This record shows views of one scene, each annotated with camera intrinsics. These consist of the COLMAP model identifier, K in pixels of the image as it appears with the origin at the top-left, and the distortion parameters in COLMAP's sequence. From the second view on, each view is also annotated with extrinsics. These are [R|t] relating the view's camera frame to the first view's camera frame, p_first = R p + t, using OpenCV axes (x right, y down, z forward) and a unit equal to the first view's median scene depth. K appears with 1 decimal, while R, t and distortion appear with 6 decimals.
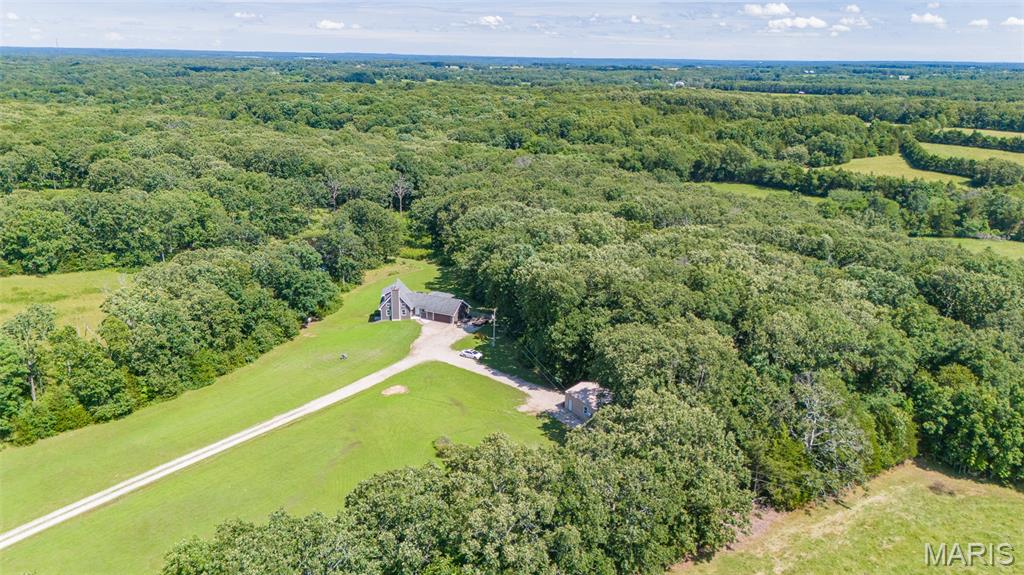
lens RADIAL K [[749.9, 0, 516.7], [0, 749.9, 280.6], [0, 0, 1]] dist [0.080575, -0.075397]
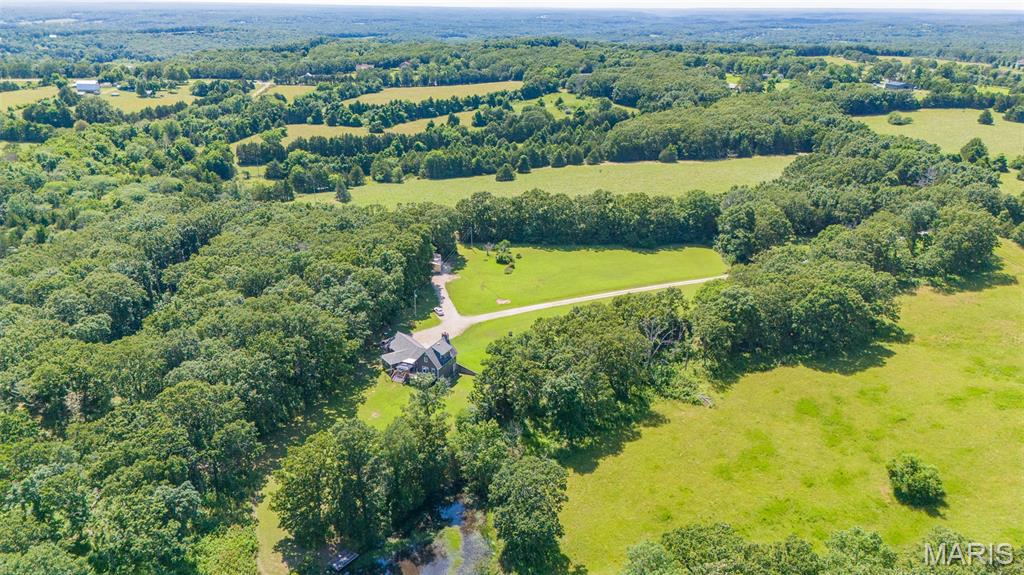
lens RADIAL K [[749.9, 0, 508.8], [0, 749.9, 288.7], [0, 0, 1]] dist [0.080575, -0.075397]
pose [[-0.871077, -0.195361, 0.450620, -0.351853], [0.115707, 0.810036, 0.574852, -0.325499], [-0.477322, 0.552880, -0.682999, 0.797721]]
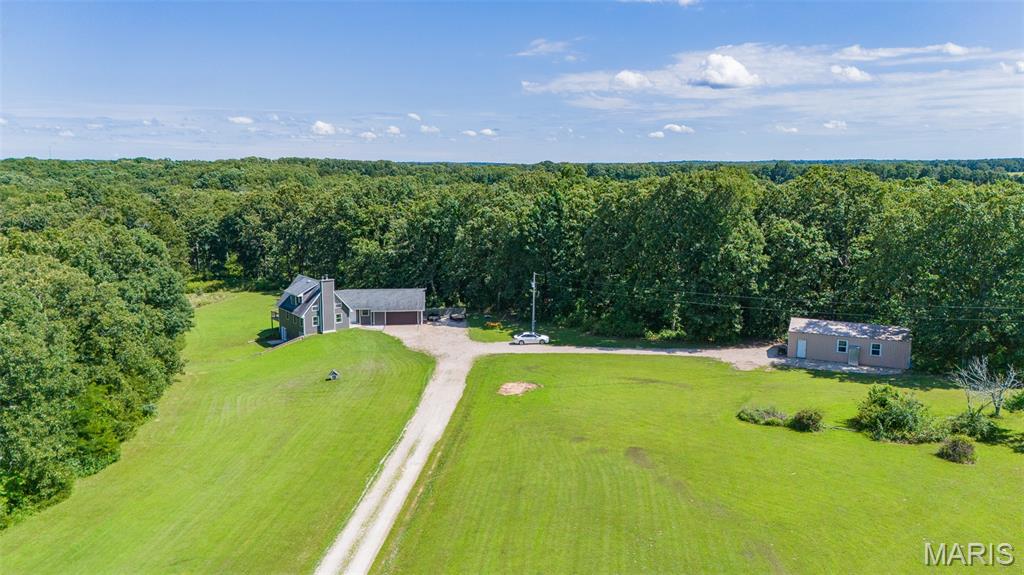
lens RADIAL K [[749.9, 0, 516.9], [0, 749.9, 277.5], [0, 0, 1]] dist [0.080575, -0.075397]
pose [[0.849439, -0.092953, 0.519436, -0.163740], [0.160833, 0.983133, -0.087081, 0.041324], [-0.502580, 0.157512, 0.850061, 0.184696]]
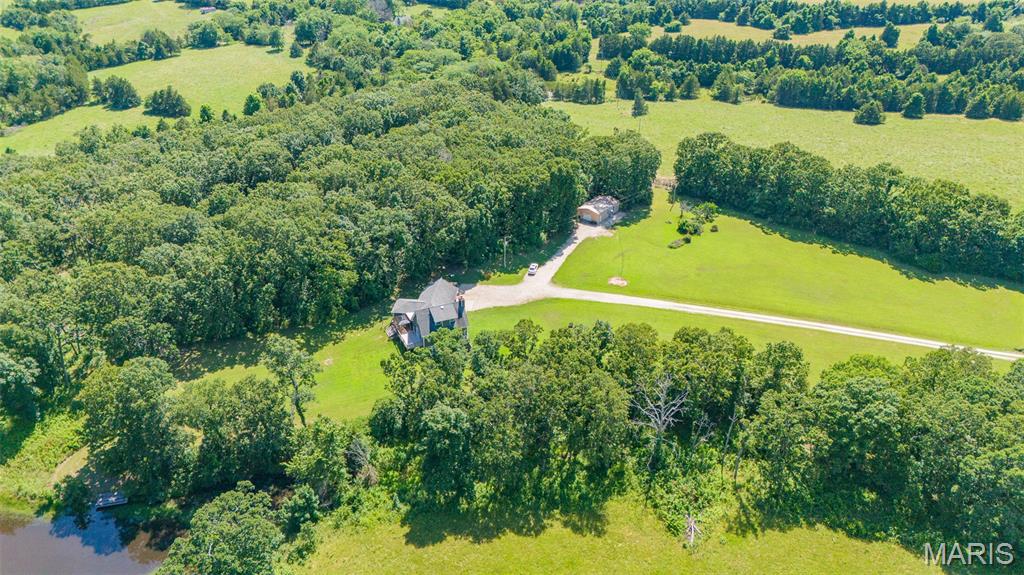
lens RADIAL K [[749.9, 0, 509.1], [0, 749.9, 281.8], [0, 0, 1]] dist [0.080575, -0.075397]
pose [[-0.349051, -0.461155, 0.815782, -0.436832], [0.246067, 0.794884, 0.554627, -0.237789], [-0.904220, 0.394330, -0.163980, 0.512053]]
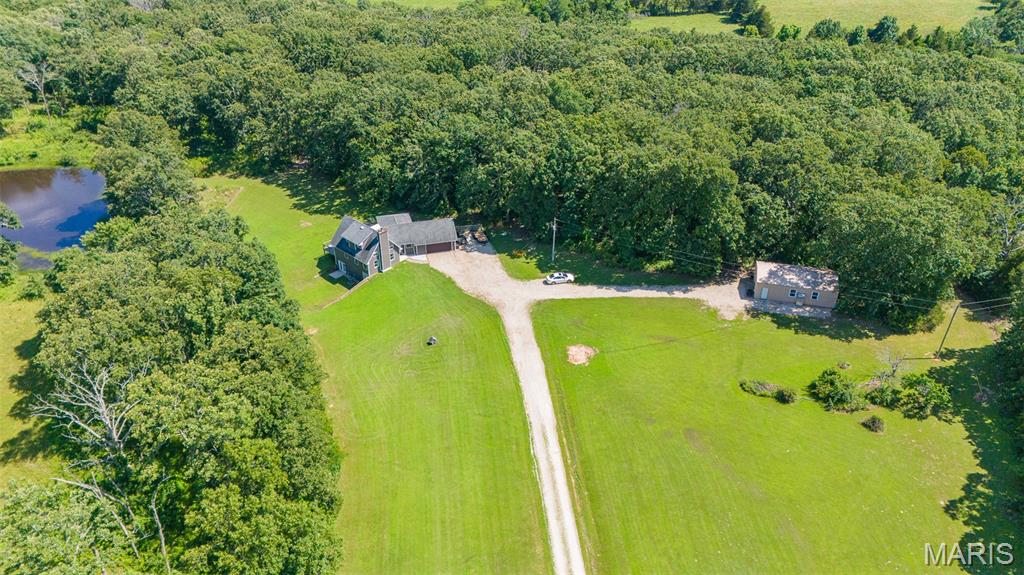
lens RADIAL K [[749.9, 0, 517.3], [0, 749.9, 283.2], [0, 0, 1]] dist [0.080575, -0.075397]
pose [[0.744263, -0.358515, 0.563507, -0.232874], [0.197969, 0.924220, 0.326537, -0.073246], [-0.637872, -0.131473, 0.758837, 0.162040]]
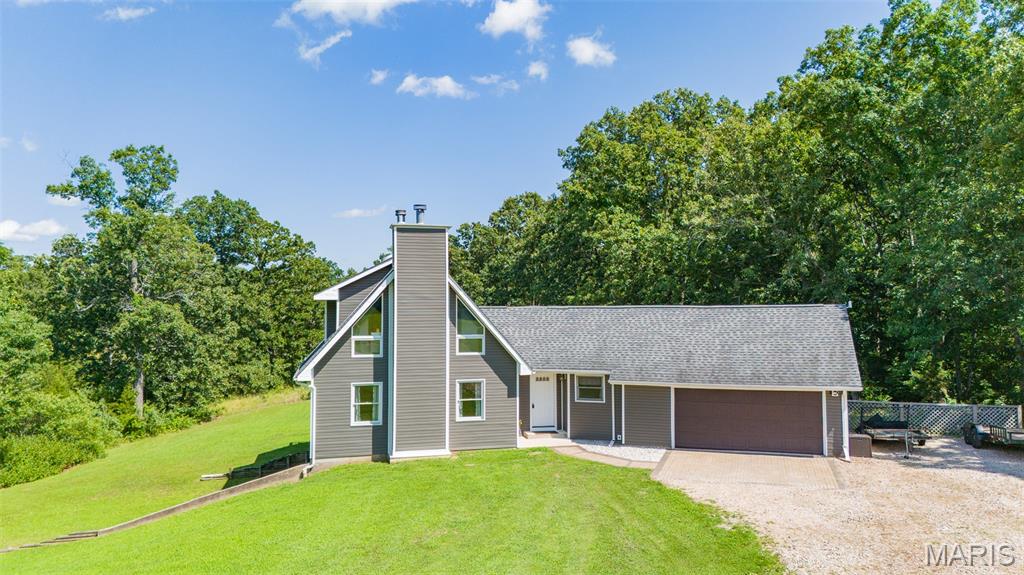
lens RADIAL K [[749.9, 0, 509.8], [0, 749.9, 282.6], [0, 0, 1]] dist [0.080575, -0.075397]
pose [[0.989930, -0.015919, 0.140659, -0.077182], [0.060358, 0.946271, -0.317692, 0.032018], [-0.128044, 0.322982, 0.937703, 0.404494]]
